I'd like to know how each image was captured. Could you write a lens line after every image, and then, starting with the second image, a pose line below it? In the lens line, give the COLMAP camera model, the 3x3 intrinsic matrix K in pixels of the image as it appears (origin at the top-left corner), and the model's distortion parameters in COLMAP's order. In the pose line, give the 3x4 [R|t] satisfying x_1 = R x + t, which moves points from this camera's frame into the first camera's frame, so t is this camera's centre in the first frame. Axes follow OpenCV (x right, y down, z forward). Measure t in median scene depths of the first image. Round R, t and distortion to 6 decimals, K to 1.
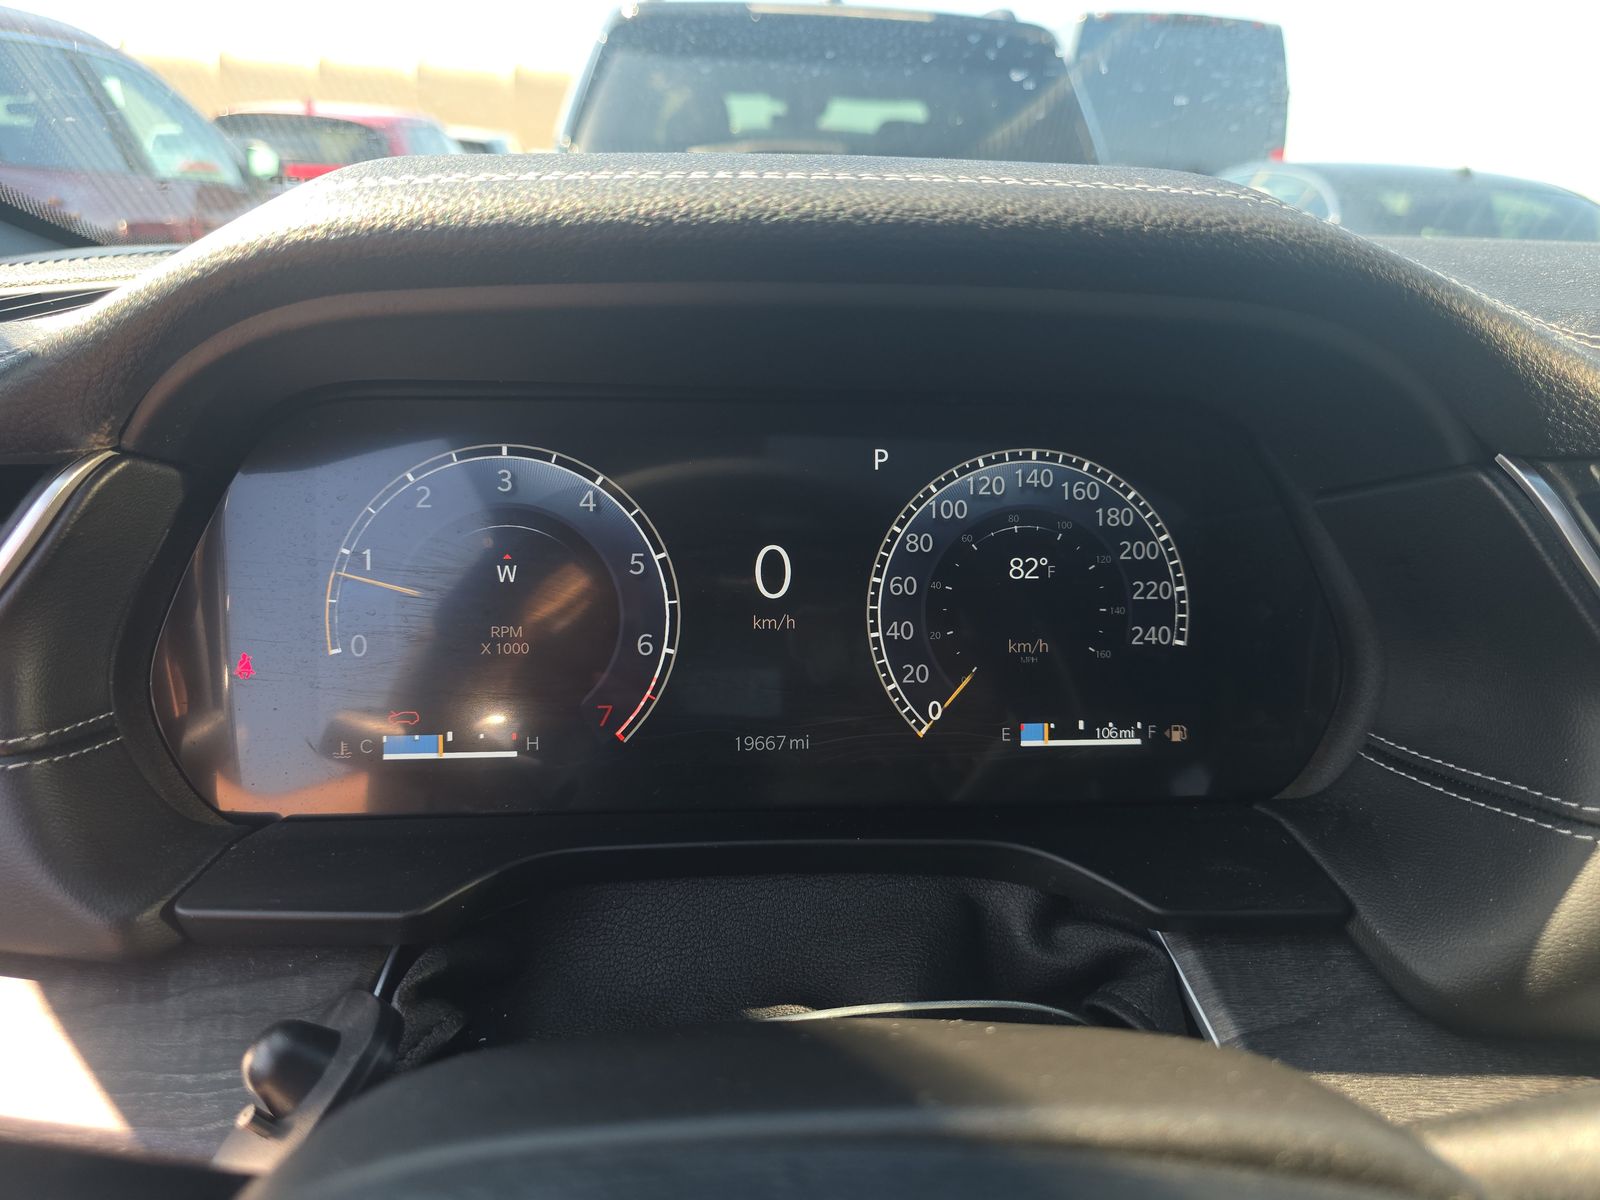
lens RADIAL K [[1094.2, 0, 807.5], [0, 1094.2, 605.1], [0, 0, 1]] dist [0.051573, -0.062944]
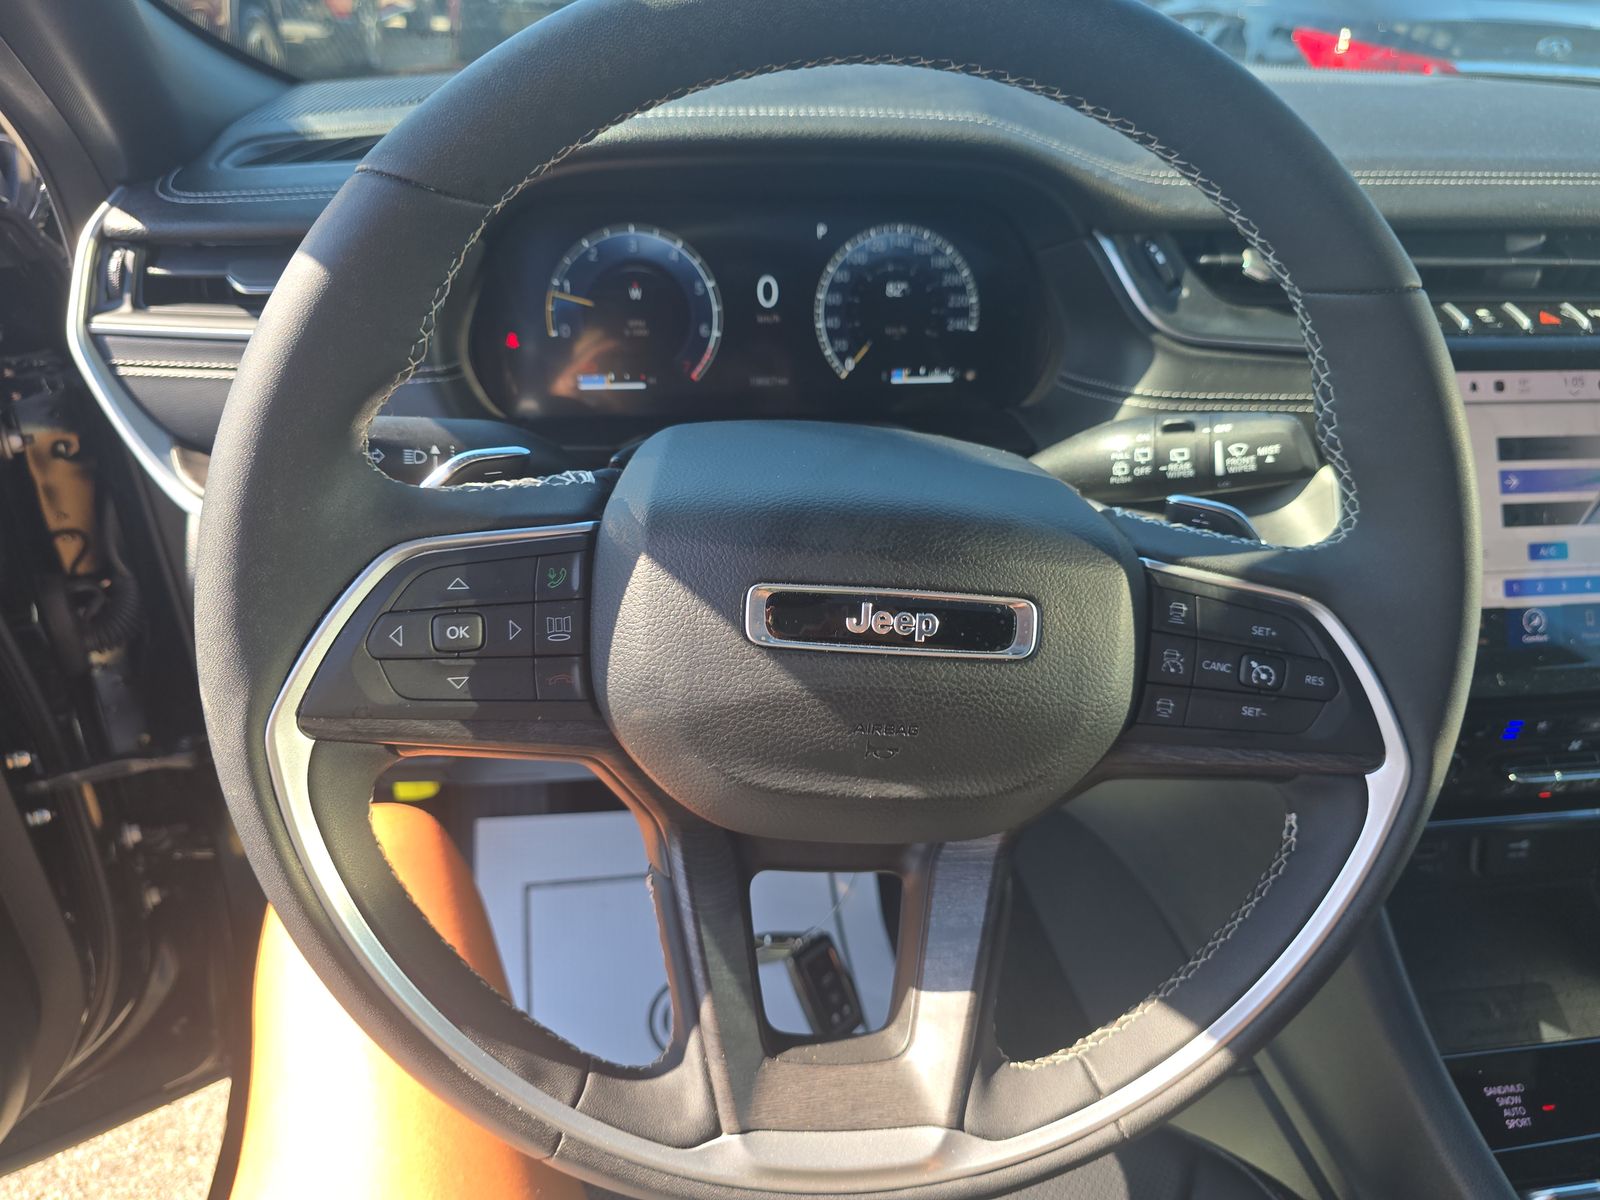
lens RADIAL K [[1094.2, 0, 807.5], [0, 1094.2, 605.1], [0, 0, 1]] dist [0.051573, -0.062944]
pose [[0.998936, -0.019386, 0.041835, -0.053175], [0.009842, 0.976056, 0.217295, 0.090708], [-0.045046, -0.216652, 0.975209, -1.051317]]
